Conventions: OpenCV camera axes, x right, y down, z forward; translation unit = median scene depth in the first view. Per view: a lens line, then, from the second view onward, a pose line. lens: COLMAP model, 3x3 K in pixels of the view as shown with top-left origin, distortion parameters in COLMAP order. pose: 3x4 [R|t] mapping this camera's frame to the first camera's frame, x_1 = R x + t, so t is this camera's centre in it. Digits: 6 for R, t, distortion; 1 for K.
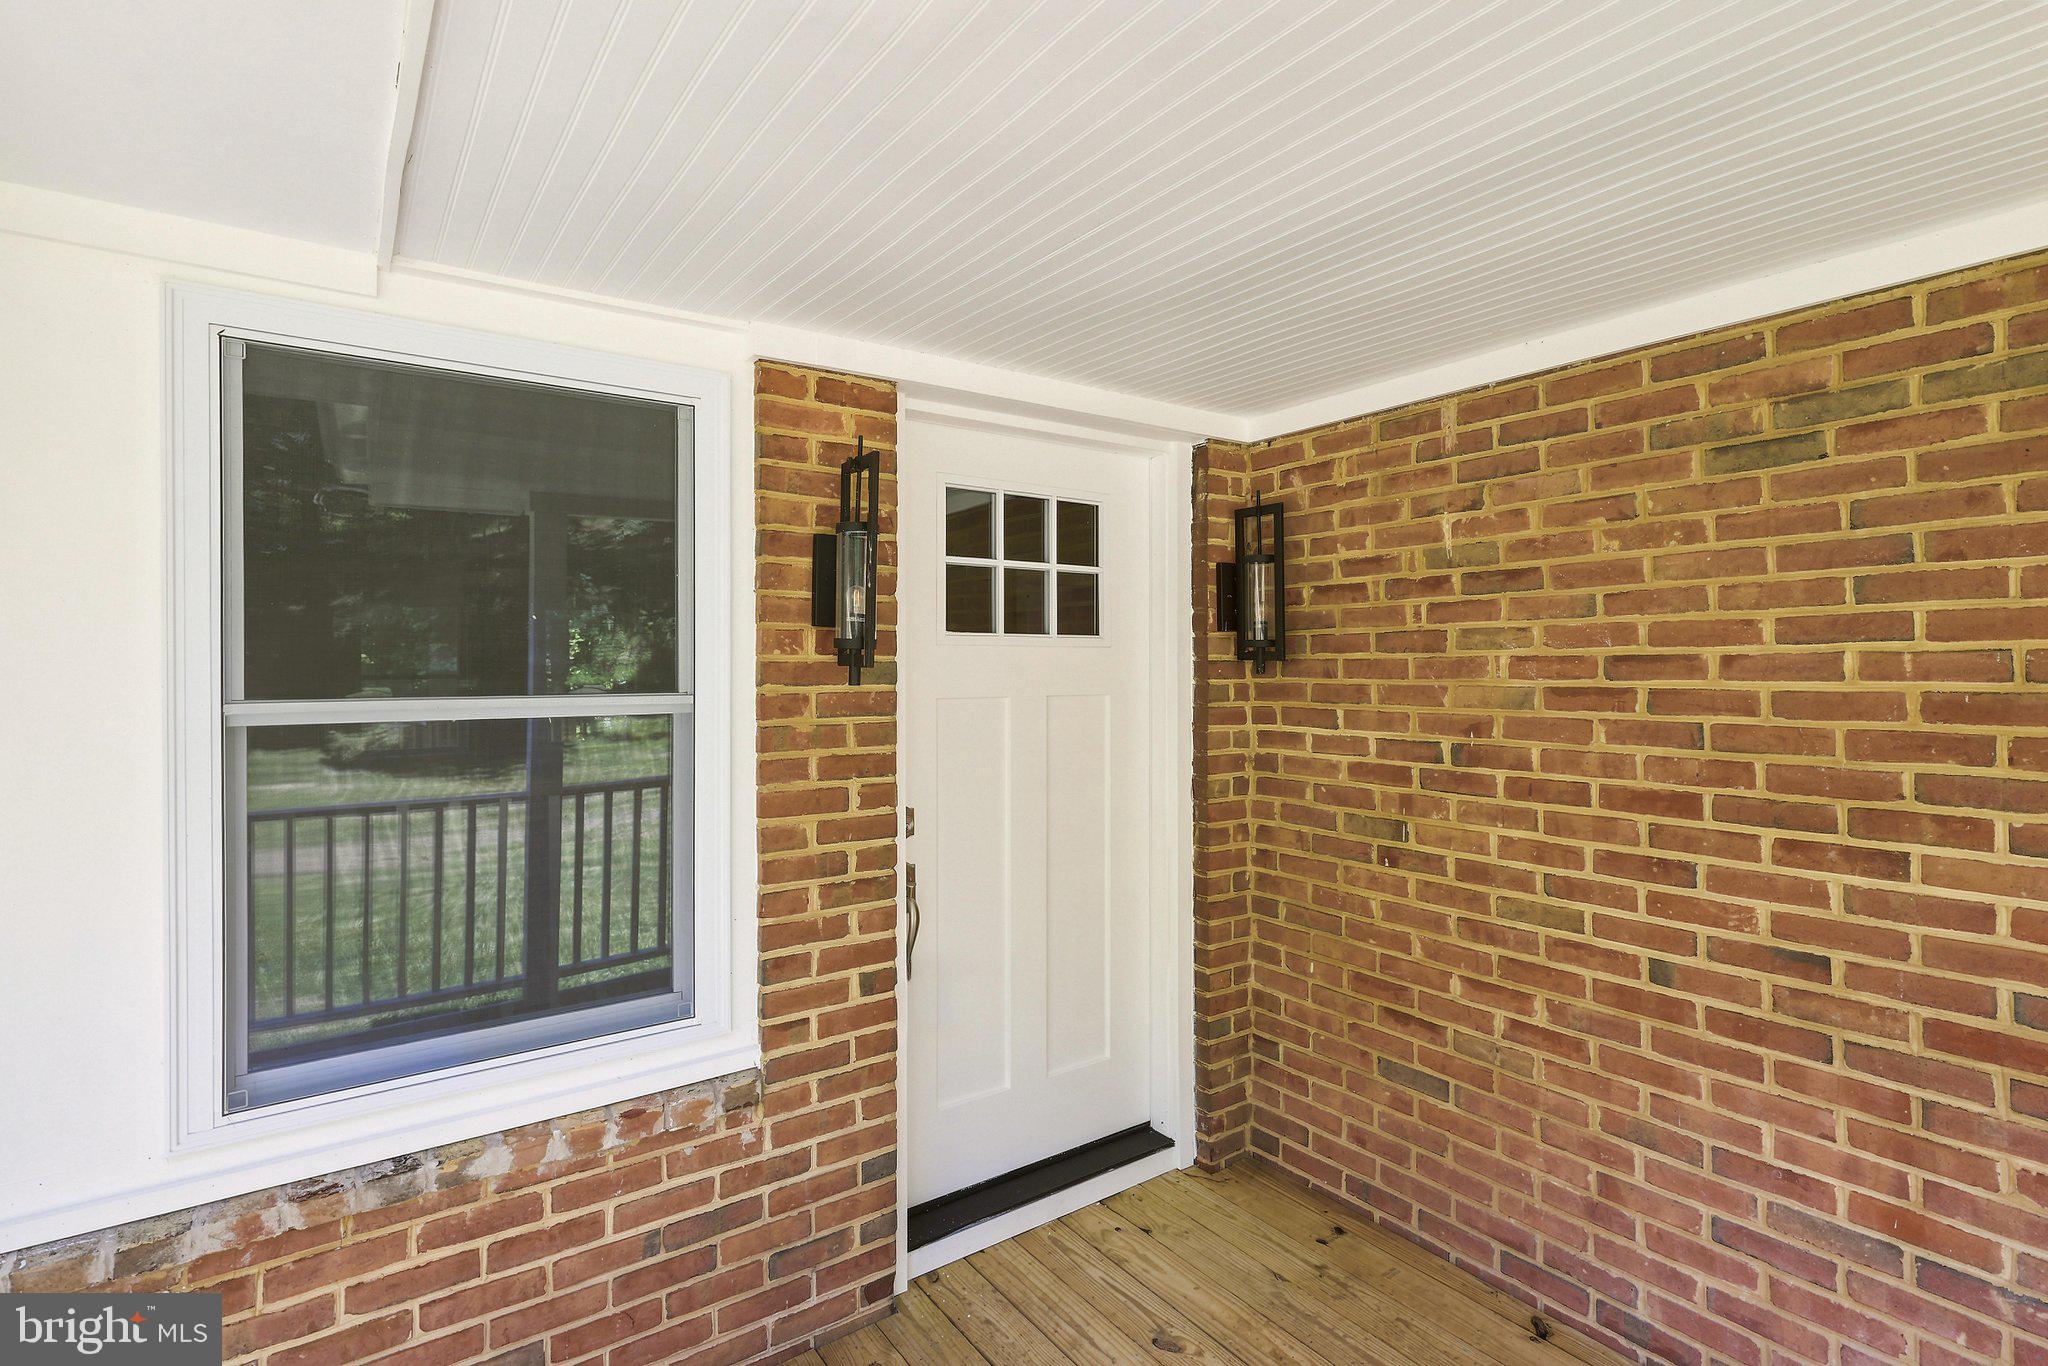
lens RADIAL K [[966.8, 0, 1020.7], [0, 966.8, 666.5], [0, 0, 1]] dist [-0.002710, 0.001089]
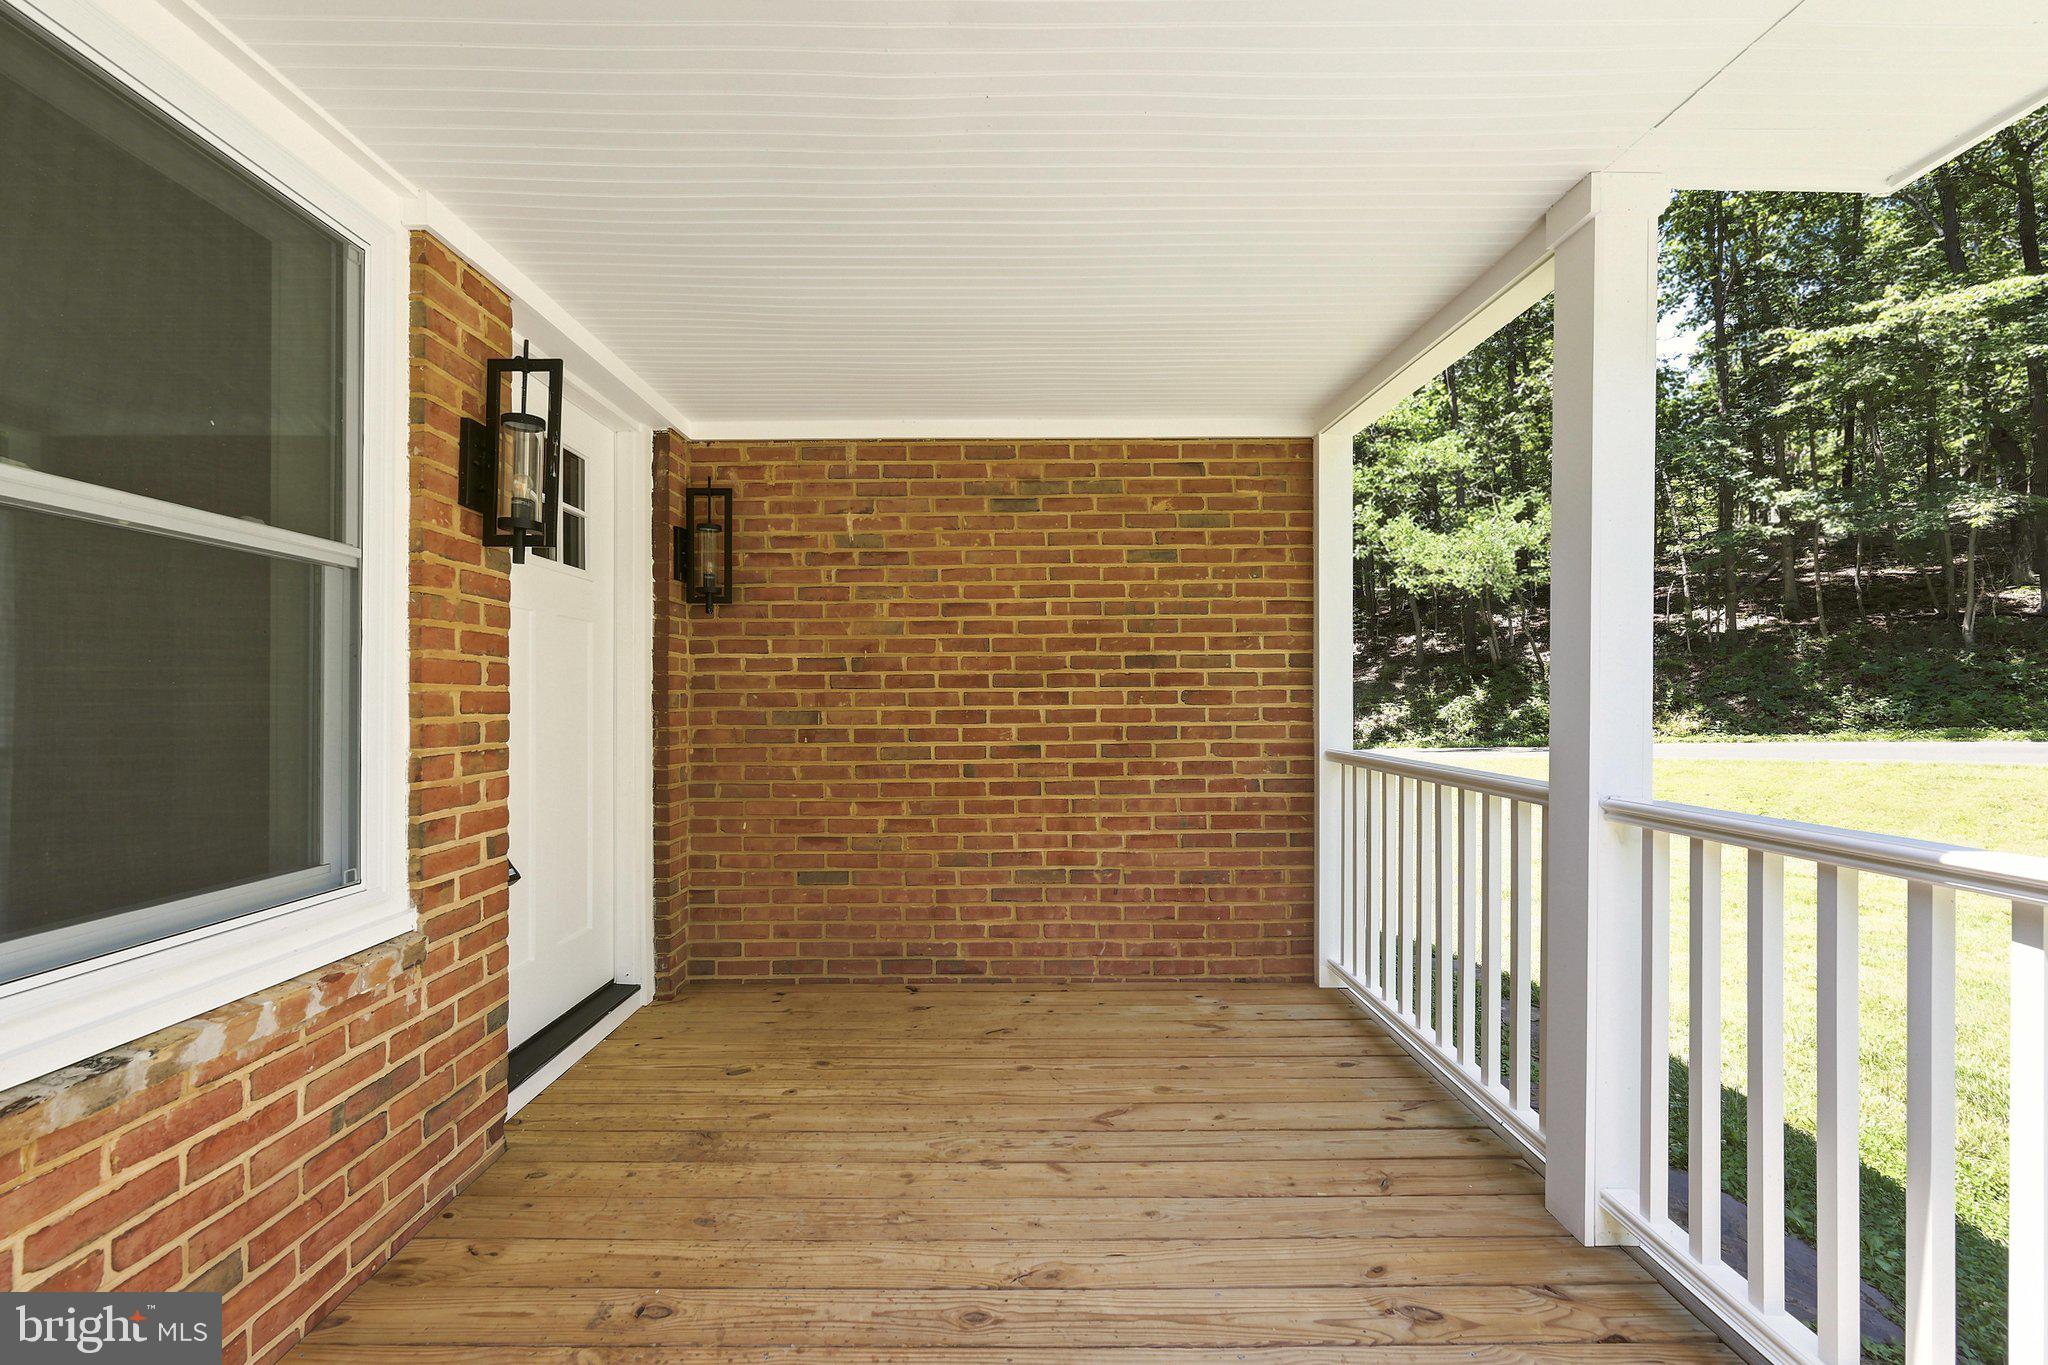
lens RADIAL K [[797.5, 0, 1021.1], [0, 797.5, 689.5], [0, 0, 1]] dist [-0.002848, -0.000129]
pose [[0.584036, -0.000906, 0.811727, -0.562517], [0.001673, 0.999999, -0.000088, 0.161074], [-0.811726, 0.001410, 0.584037, 0.001070]]
